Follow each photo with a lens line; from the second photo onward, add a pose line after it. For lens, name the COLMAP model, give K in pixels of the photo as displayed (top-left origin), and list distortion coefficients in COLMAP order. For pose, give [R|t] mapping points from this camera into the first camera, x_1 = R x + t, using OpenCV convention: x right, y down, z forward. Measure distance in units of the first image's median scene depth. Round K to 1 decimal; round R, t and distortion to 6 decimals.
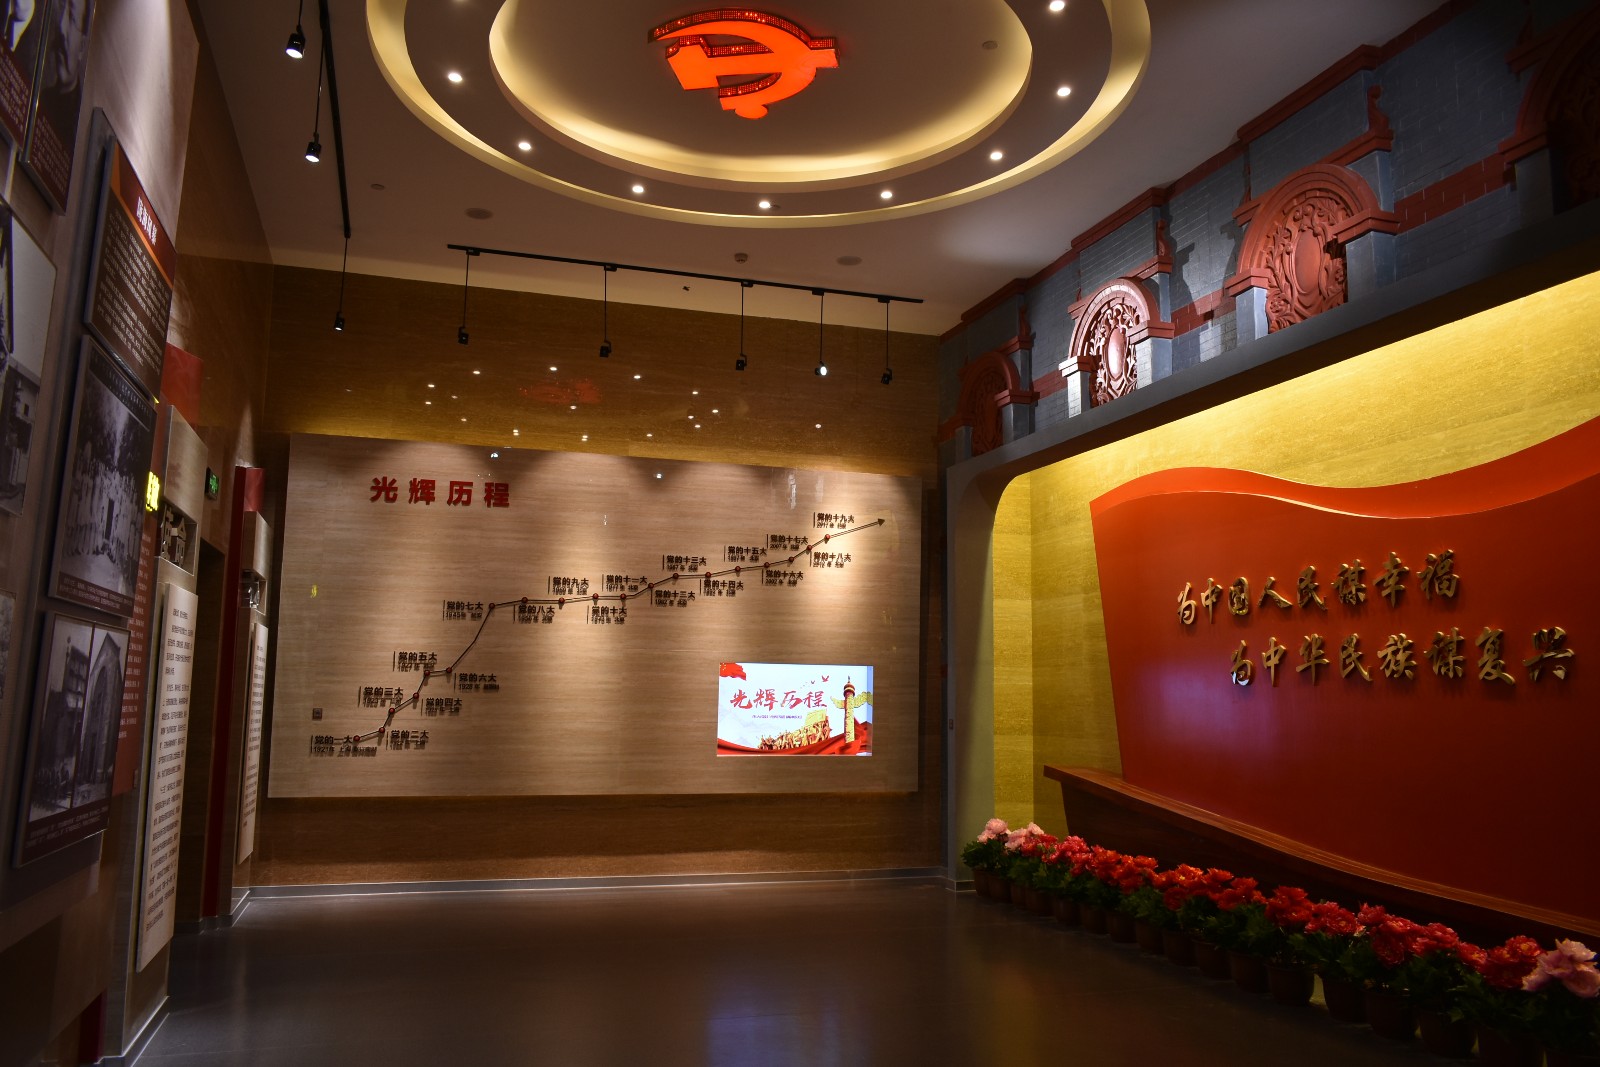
lens RADIAL K [[1237.1, 0, 796.7], [0, 1237.1, 539.5], [0, 0, 1]] dist [-0.015673, -0.000224]
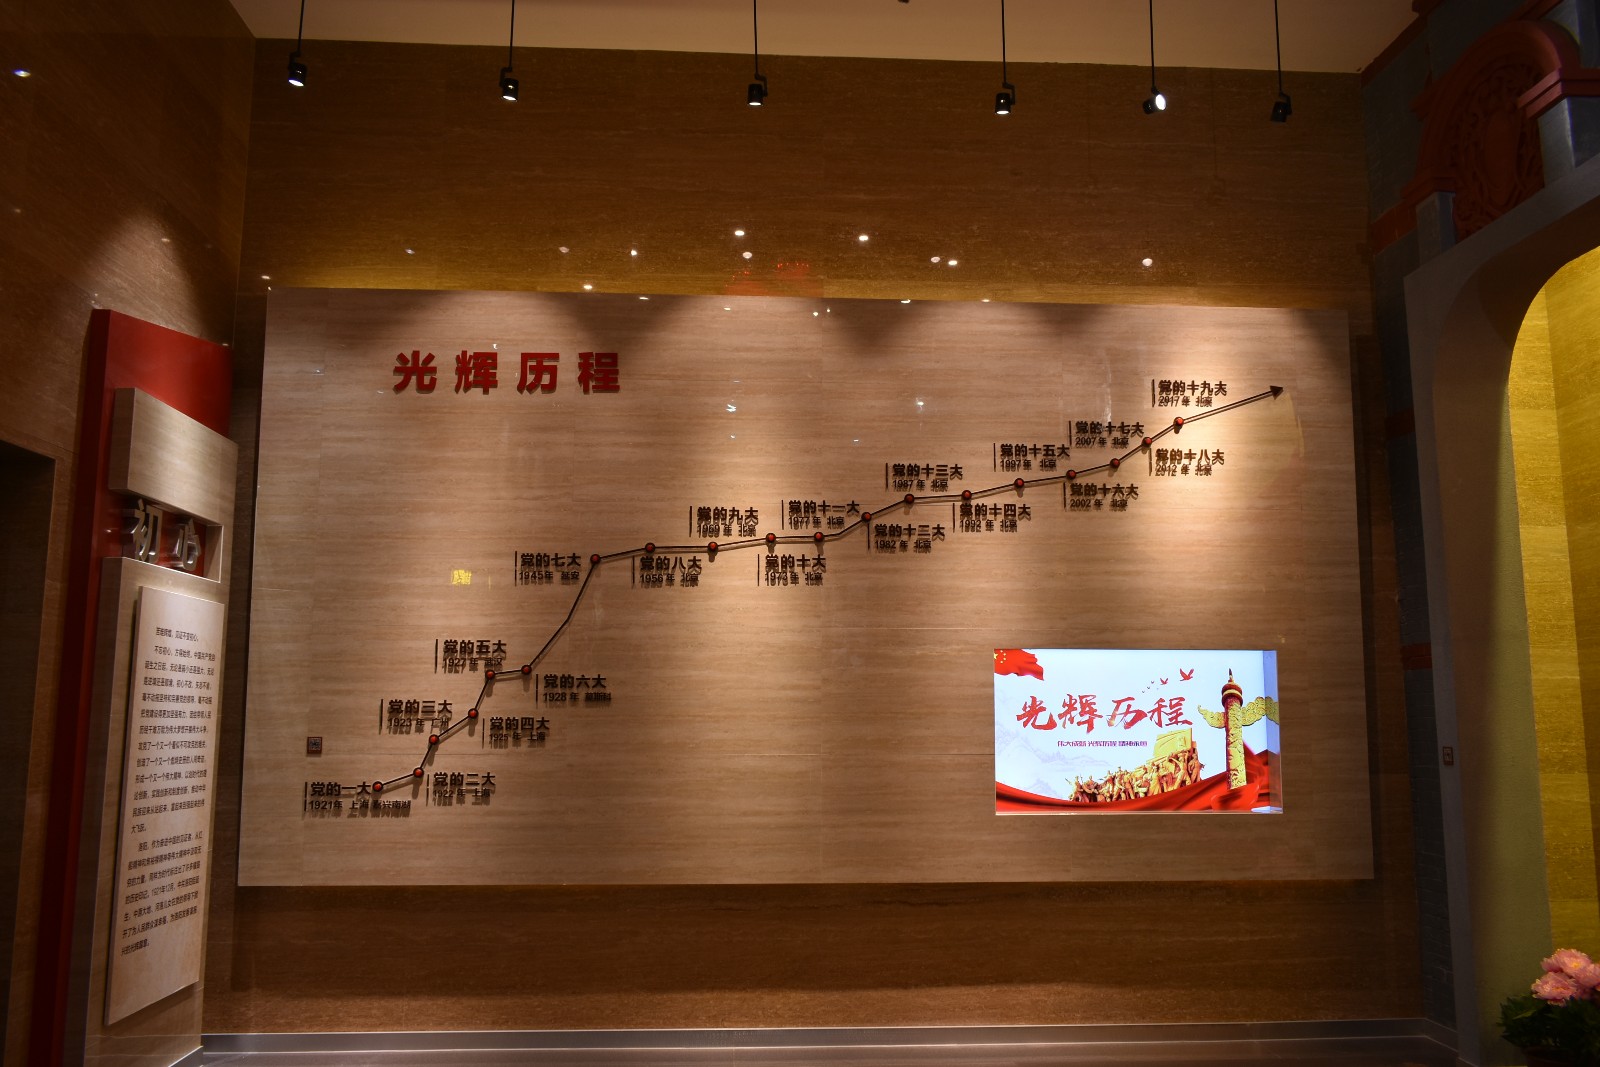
lens RADIAL K [[1237.1, 0, 796.7], [0, 1237.1, 539.5], [0, 0, 1]] dist [-0.015673, -0.000224]
pose [[0.969174, -0.046286, -0.241989, -0.010824], [0.042641, 0.998885, -0.020280, 0.058869], [0.242658, 0.009336, 0.970067, 0.440977]]
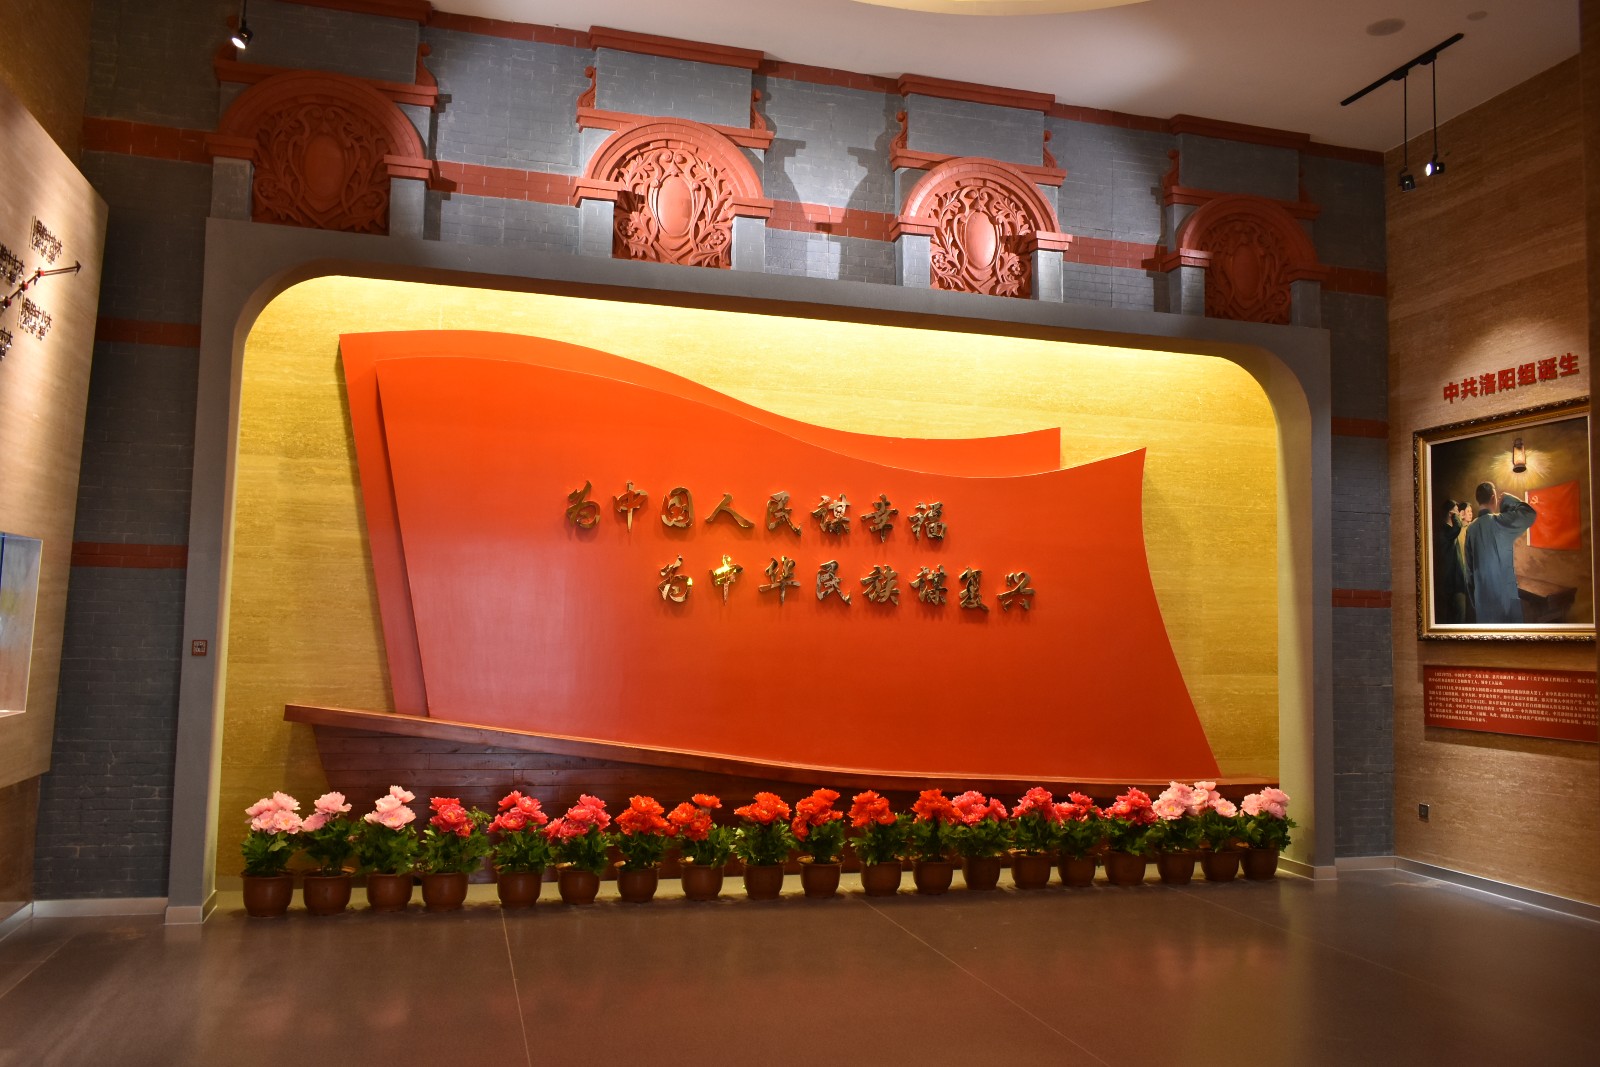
lens RADIAL K [[1237.1, 0, 796.7], [0, 1237.1, 539.5], [0, 0, 1]] dist [-0.015673, -0.000224]
pose [[0.034429, 0.063443, 0.997391, -0.470055], [-0.148784, 0.987187, -0.057658, 0.091220], [-0.988270, -0.146411, 0.043428, 0.711090]]
